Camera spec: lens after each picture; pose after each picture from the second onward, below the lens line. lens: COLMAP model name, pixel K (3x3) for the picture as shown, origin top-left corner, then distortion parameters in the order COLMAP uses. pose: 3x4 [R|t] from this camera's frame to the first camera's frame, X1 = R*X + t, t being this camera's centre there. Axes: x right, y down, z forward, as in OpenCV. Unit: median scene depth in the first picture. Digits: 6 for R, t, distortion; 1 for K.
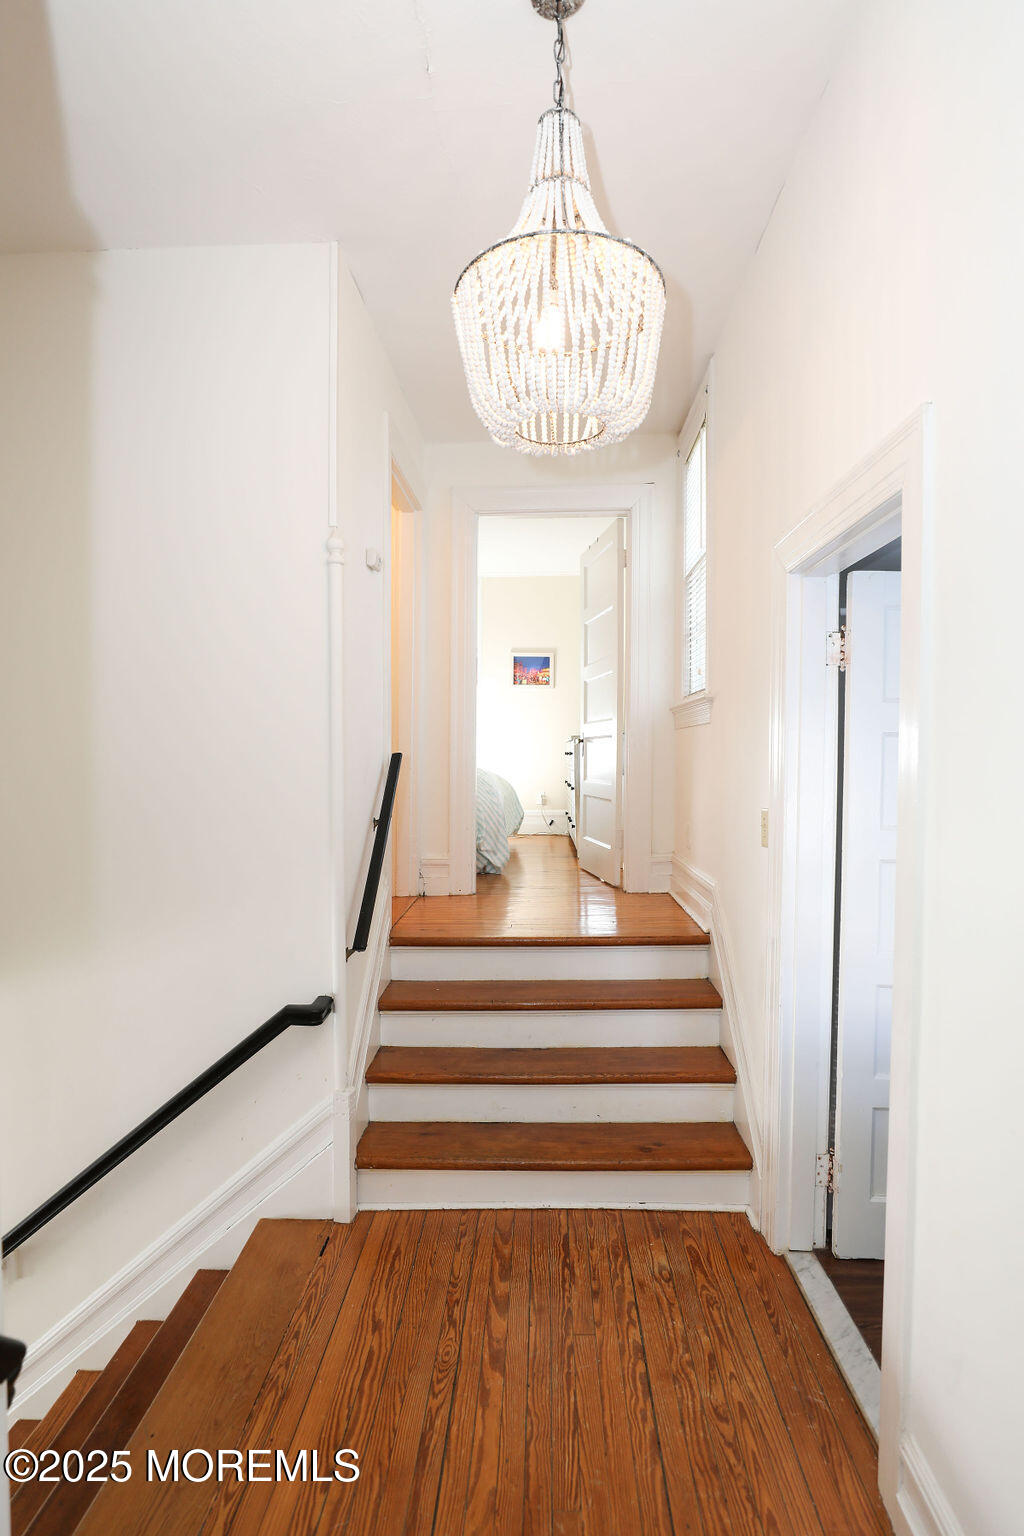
lens RADIAL K [[853.4, 0, 513.0], [0, 853.4, 765.0], [0, 0, 1]] dist [0.000305, 0.000097]
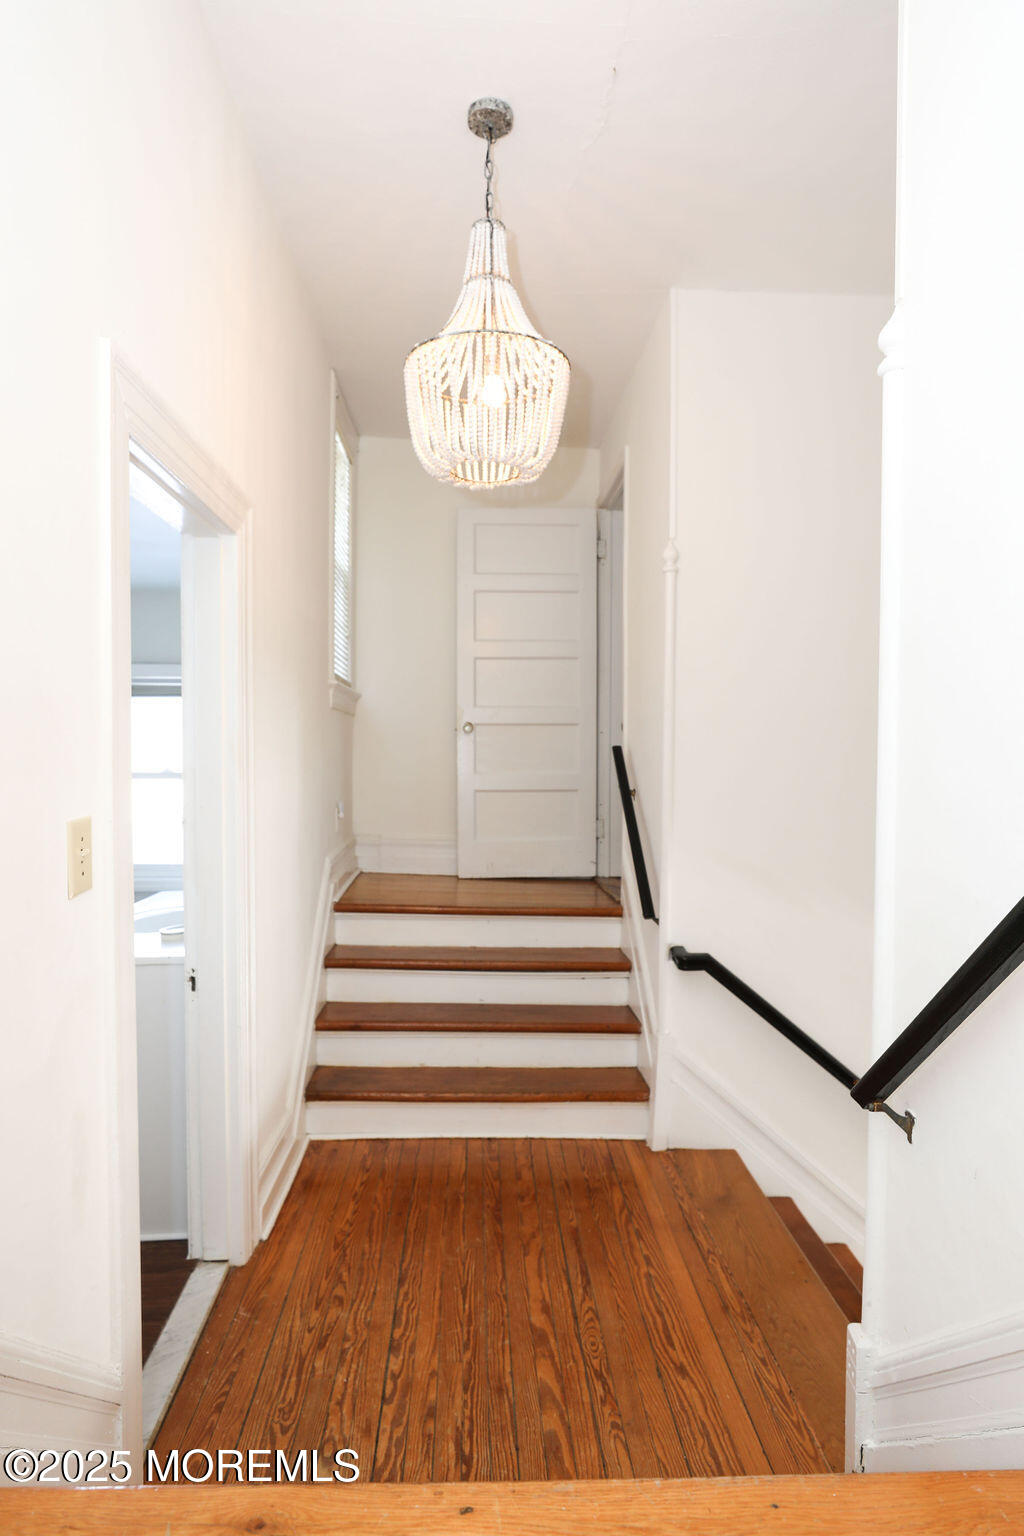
lens RADIAL K [[847.8, 0, 508.8], [0, 847.8, 767.7], [0, 0, 1]] dist [-0.000526, -0.000077]
pose [[-0.996592, -0.006529, -0.082227, 0.102534], [-0.009497, 0.999315, 0.035757, -0.001044], [0.081937, 0.036416, -0.995972, 1.931219]]
